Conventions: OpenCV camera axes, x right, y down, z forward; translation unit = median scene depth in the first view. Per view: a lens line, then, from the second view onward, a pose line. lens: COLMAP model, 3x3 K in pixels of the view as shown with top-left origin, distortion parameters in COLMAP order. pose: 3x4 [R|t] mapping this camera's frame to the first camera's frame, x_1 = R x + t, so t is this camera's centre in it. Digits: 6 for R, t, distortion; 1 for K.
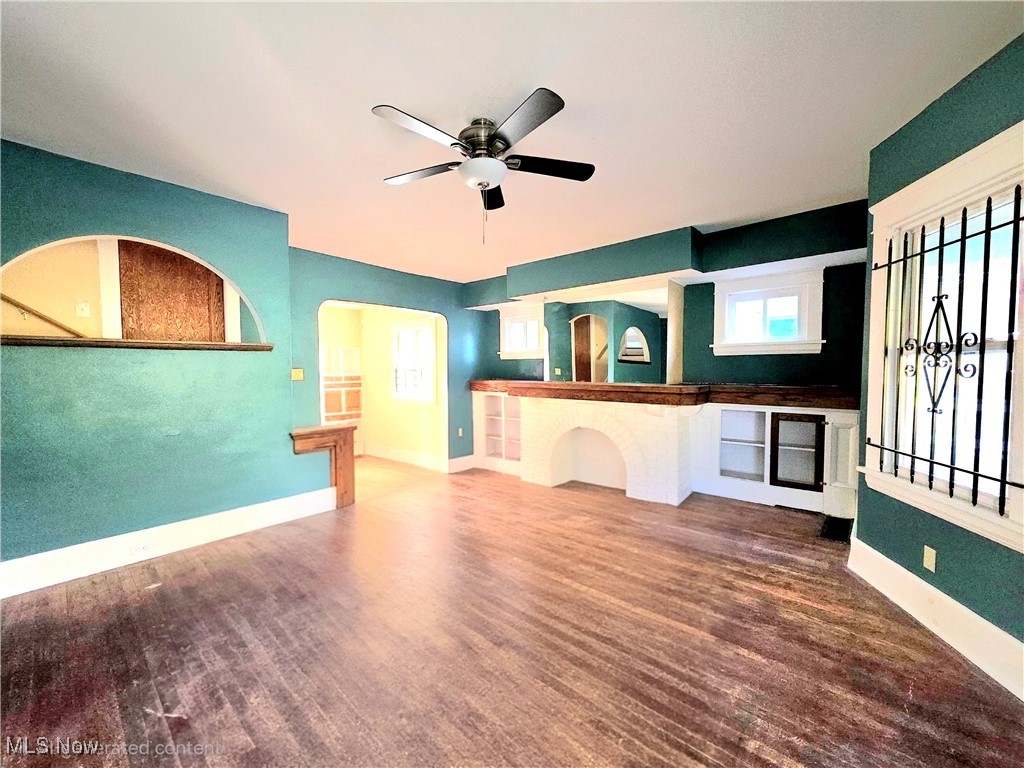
lens RADIAL K [[414.9, 0, 512.0], [0, 414.9, 384.0], [0, 0, 1]] dist [-0.002104, -0.000345]
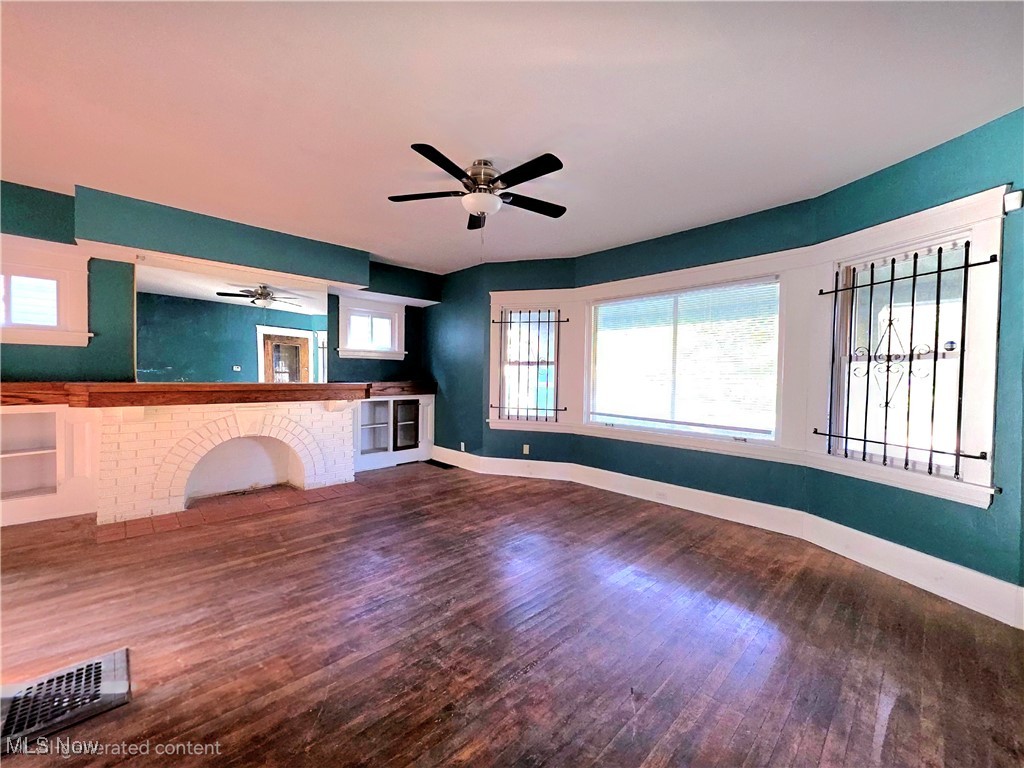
lens RADIAL K [[414.9, 0, 512.0], [0, 414.9, 384.0], [0, 0, 1]] dist [-0.002104, -0.000345]
pose [[0.050845, -0.014846, 0.998596, -0.683203], [0.024726, 0.999602, 0.013602, 0.002714], [-0.998400, 0.024000, 0.051192, 0.461385]]
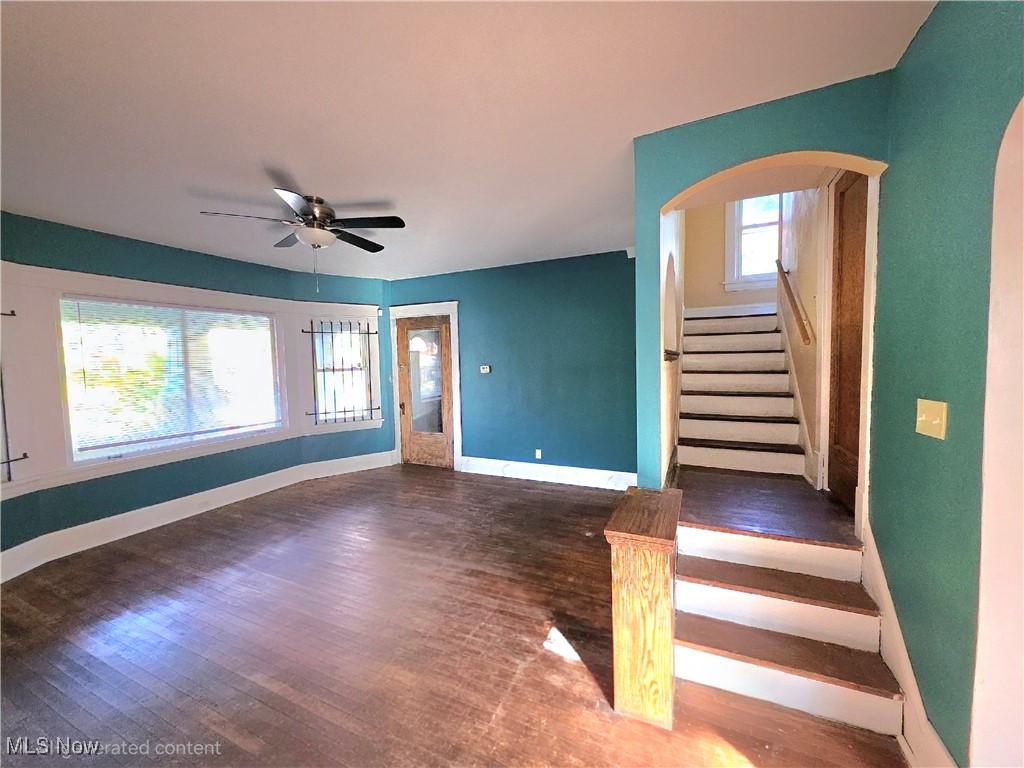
lens RADIAL K [[414.9, 0, 512.0], [0, 414.9, 384.0], [0, 0, 1]] dist [-0.002104, -0.000345]
pose [[-0.943772, 0.045562, -0.327441, -0.111789], [0.013016, 0.994811, 0.100906, -0.093861], [0.330340, 0.090971, -0.939468, 1.304423]]
